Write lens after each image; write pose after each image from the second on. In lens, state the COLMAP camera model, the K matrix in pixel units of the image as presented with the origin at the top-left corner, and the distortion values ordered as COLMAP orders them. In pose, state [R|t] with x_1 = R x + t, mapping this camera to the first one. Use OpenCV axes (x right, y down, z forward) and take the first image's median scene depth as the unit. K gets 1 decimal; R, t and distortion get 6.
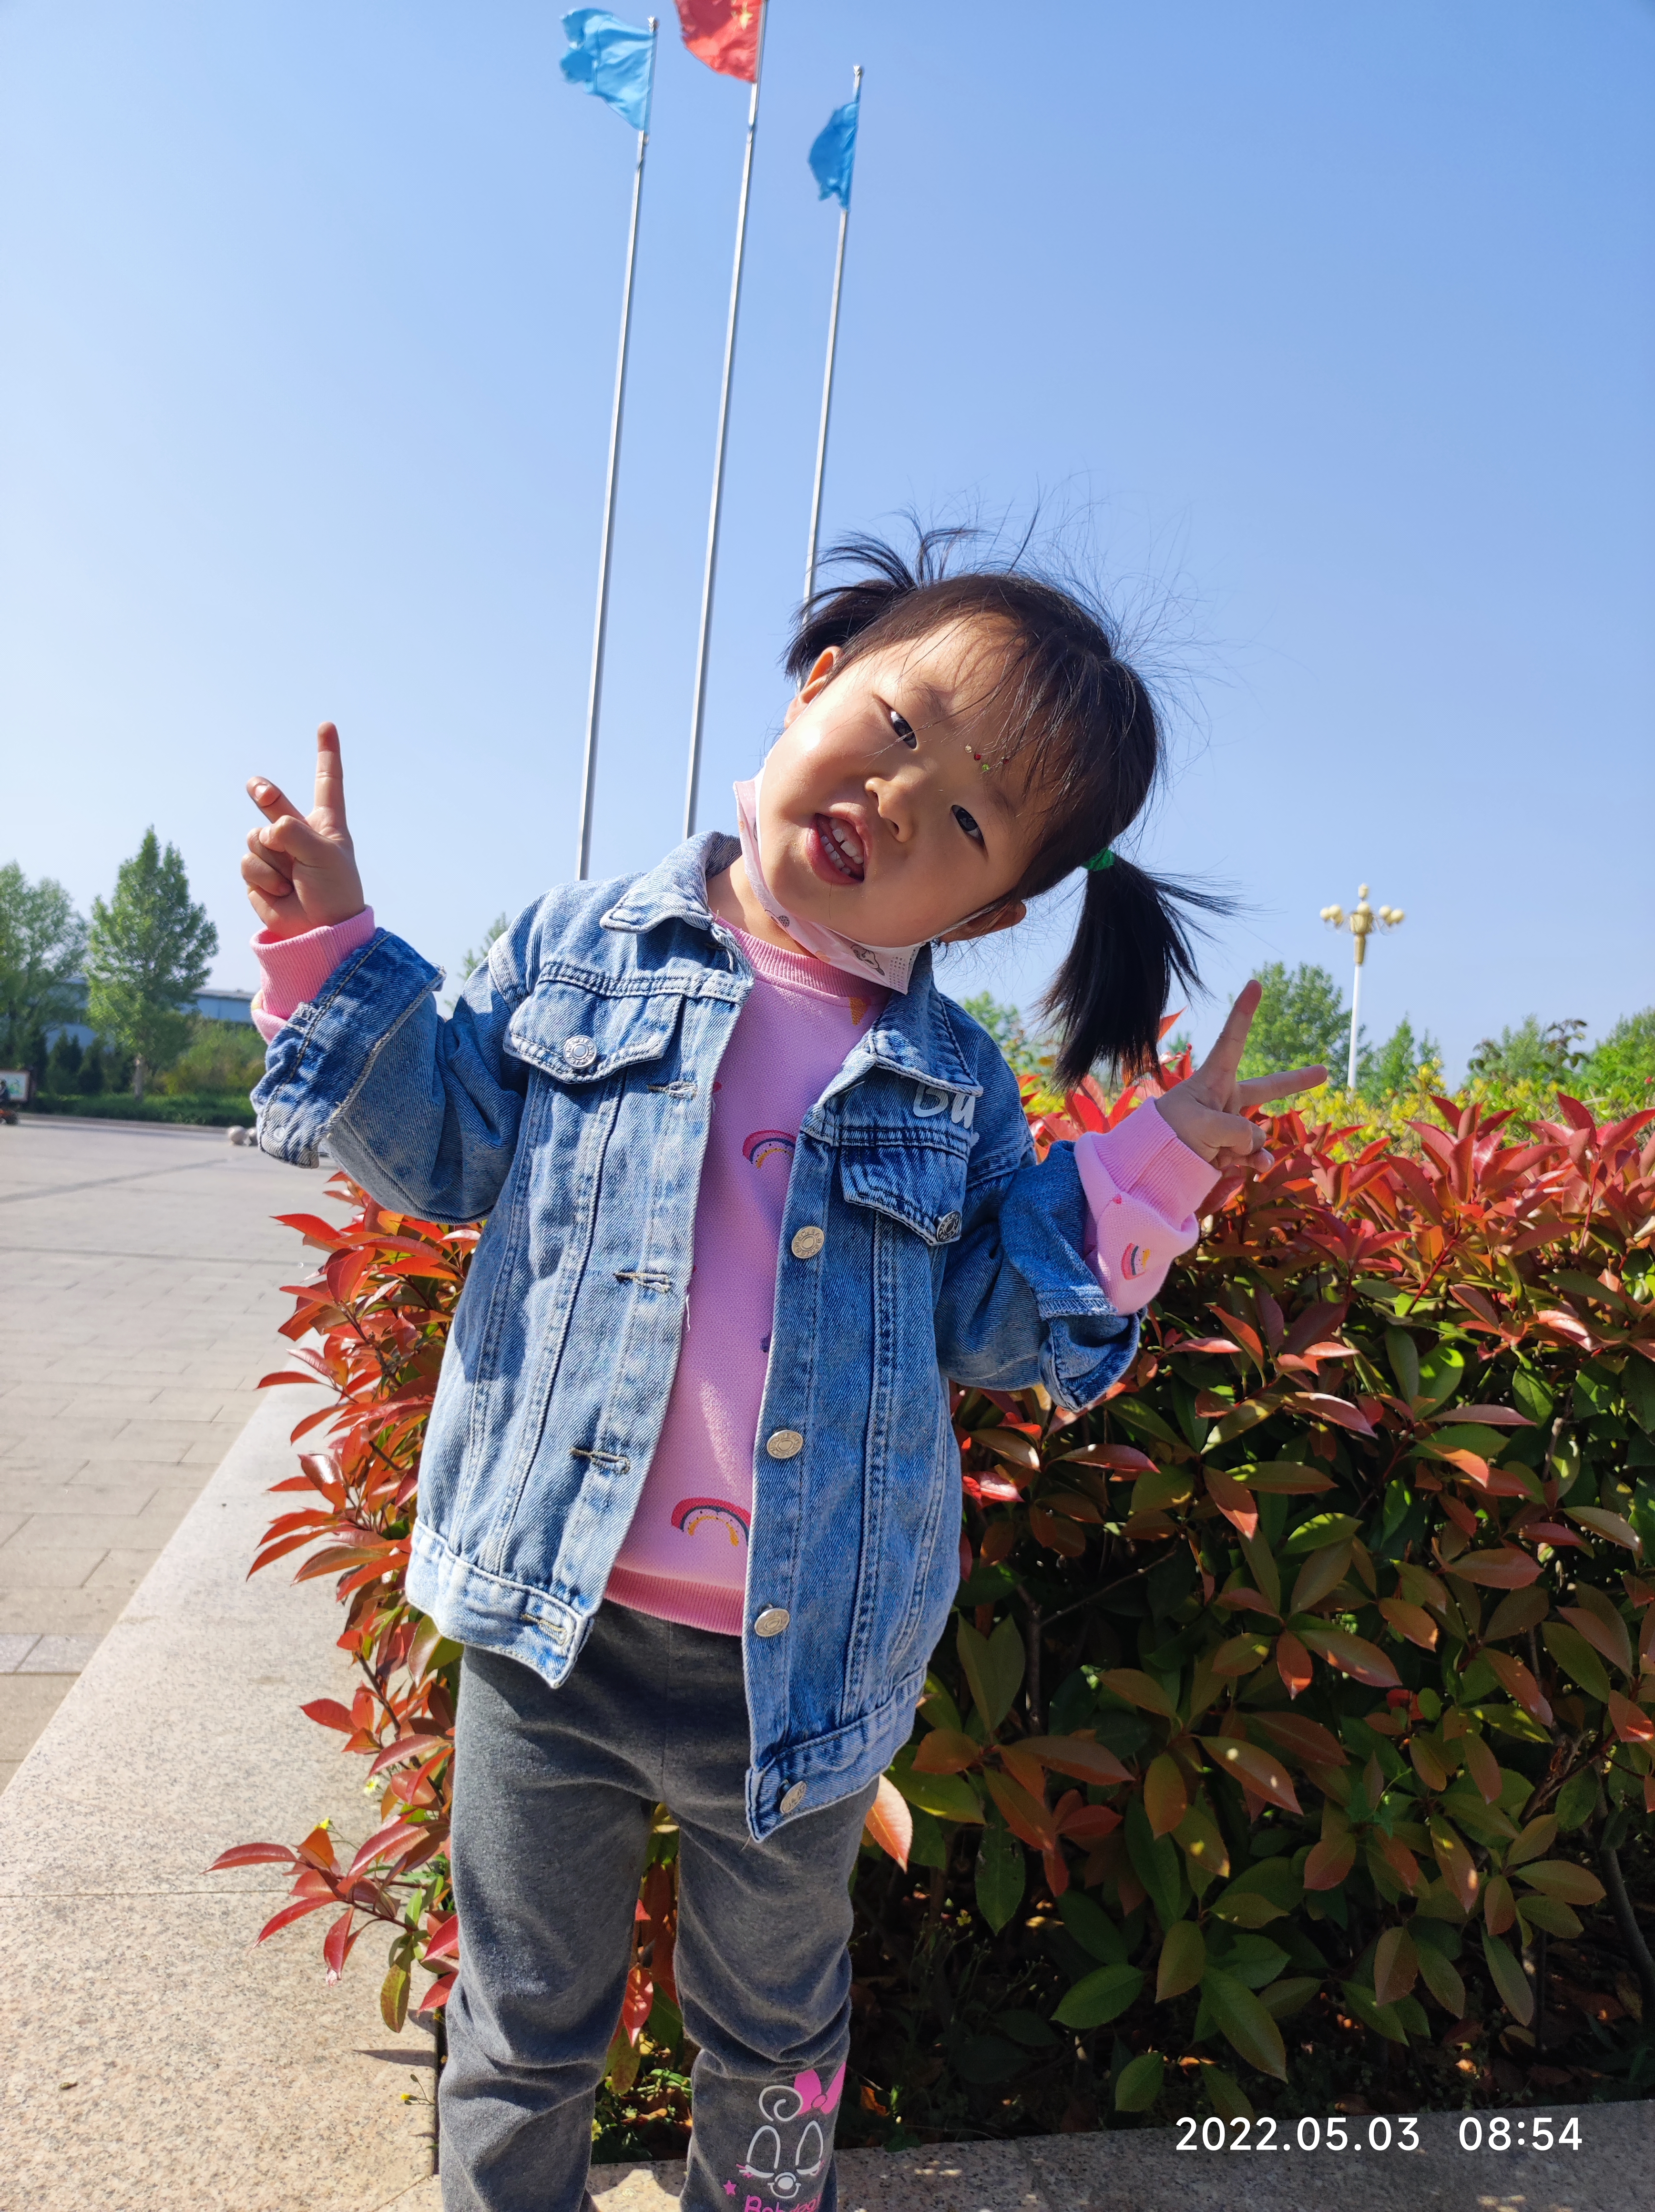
lens RADIAL K [[1724.6, 0, 825.6], [0, 1724.6, 1109.6], [0, 0, 1]] dist [-0.000664, 0.001054]
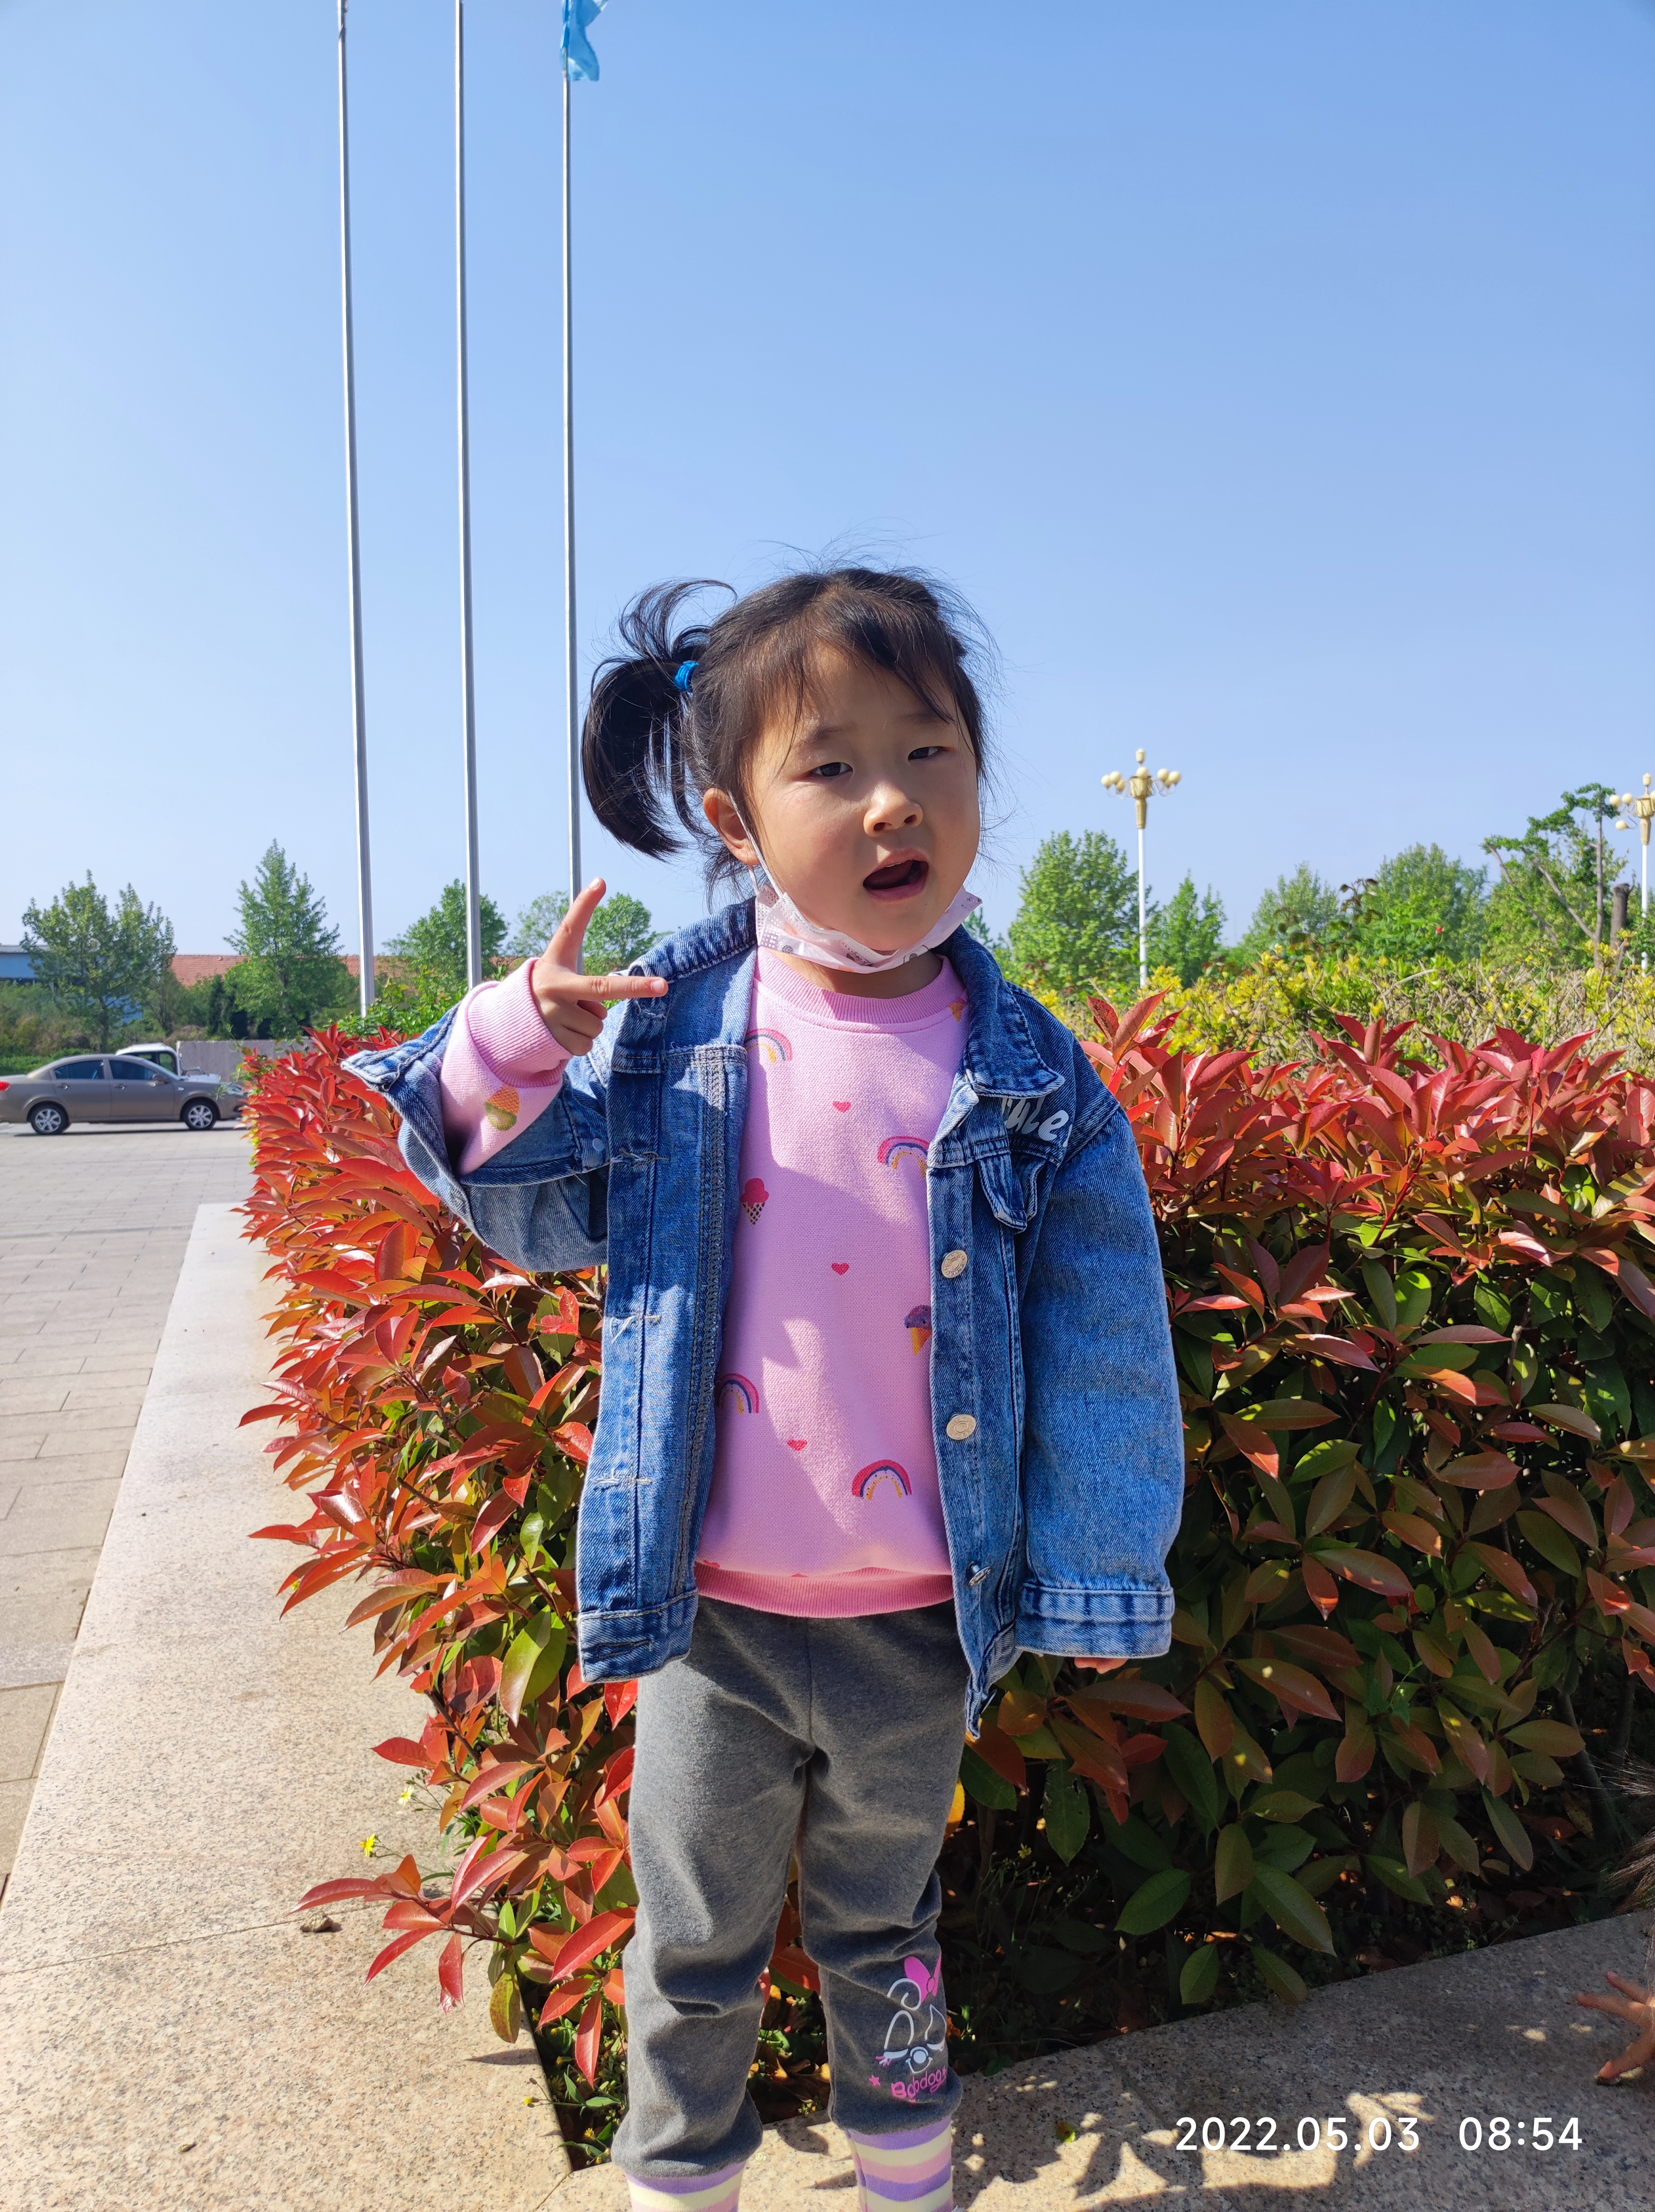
lens RADIAL K [[1724.6, 0, 828.8], [0, 1724.6, 1102.3], [0, 0, 1]] dist [-0.000664, 0.001054]
pose [[0.987634, -0.095926, 0.124006, -0.128689], [0.087613, 0.993632, 0.070844, -0.078344], [-0.130012, -0.059103, 0.989749, -0.013489]]
